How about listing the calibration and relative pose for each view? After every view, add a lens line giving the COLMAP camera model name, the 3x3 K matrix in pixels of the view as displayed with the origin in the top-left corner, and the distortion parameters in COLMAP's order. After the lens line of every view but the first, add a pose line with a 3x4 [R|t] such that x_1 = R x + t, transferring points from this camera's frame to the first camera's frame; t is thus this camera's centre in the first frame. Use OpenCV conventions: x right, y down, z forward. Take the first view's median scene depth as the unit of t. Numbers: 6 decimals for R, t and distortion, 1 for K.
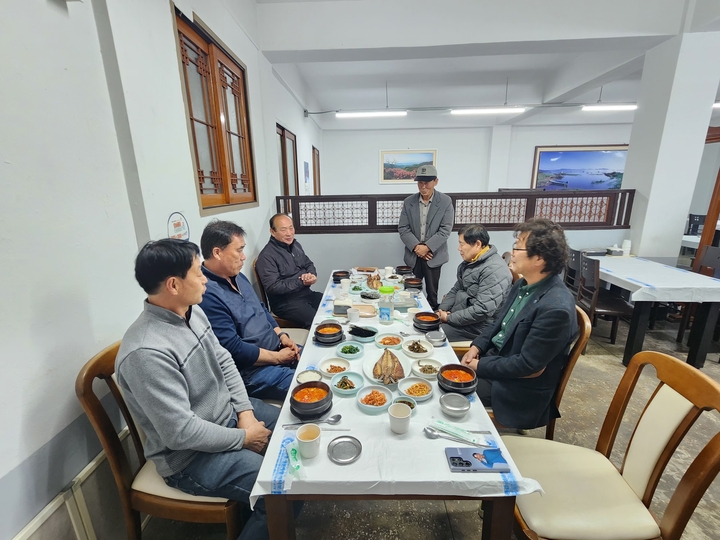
lens RADIAL K [[329.1, 0, 354.9], [0, 329.1, 271.1], [0, 0, 1]] dist [-0.001902, 0.002213]
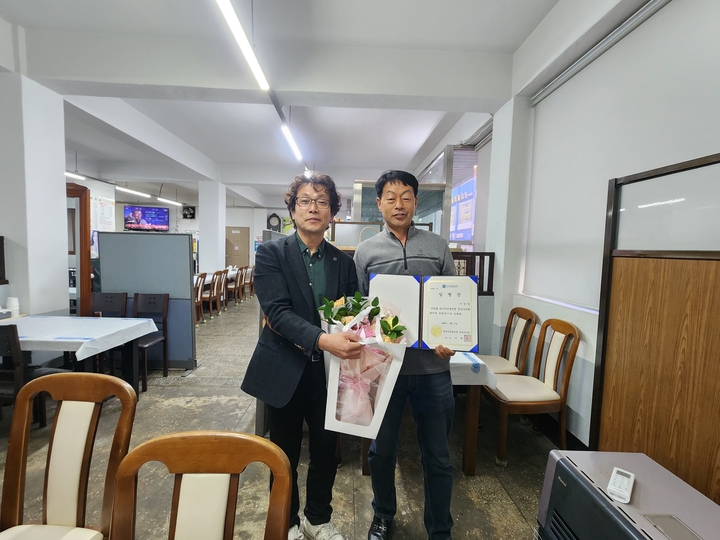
lens RADIAL K [[329.1, 0, 357.2], [0, 329.1, 272.9], [0, 0, 1]] dist [-0.001902, 0.002213]
pose [[-0.074455, -0.053094, 0.995810, -0.039601], [0.220126, 0.973075, 0.068340, -0.022840], [-0.972626, 0.224292, -0.060763, 0.217860]]
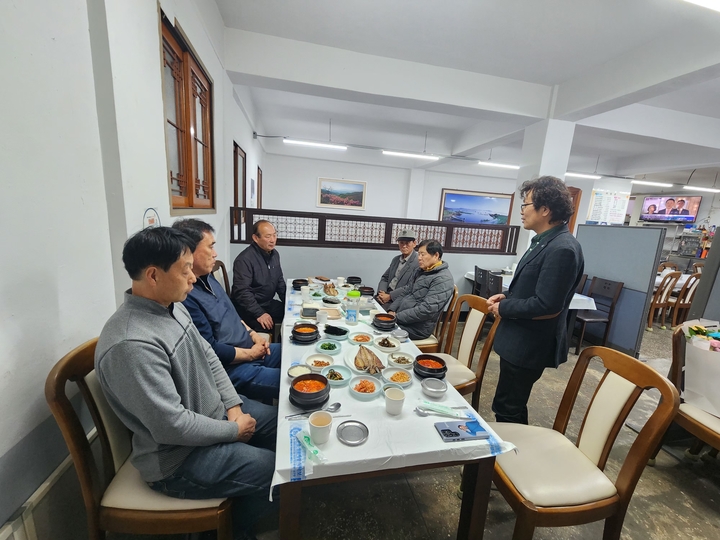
lens RADIAL K [[296.7, 0, 355.4], [0, 296.7, 269.1], [0, 0, 1]] dist [-0.000913, 0.001299]
pose [[0.969141, 0.039430, 0.243333, -0.081943], [-0.024175, 0.997569, -0.065363, 0.021449], [-0.245319, 0.057463, 0.967738, 0.008652]]
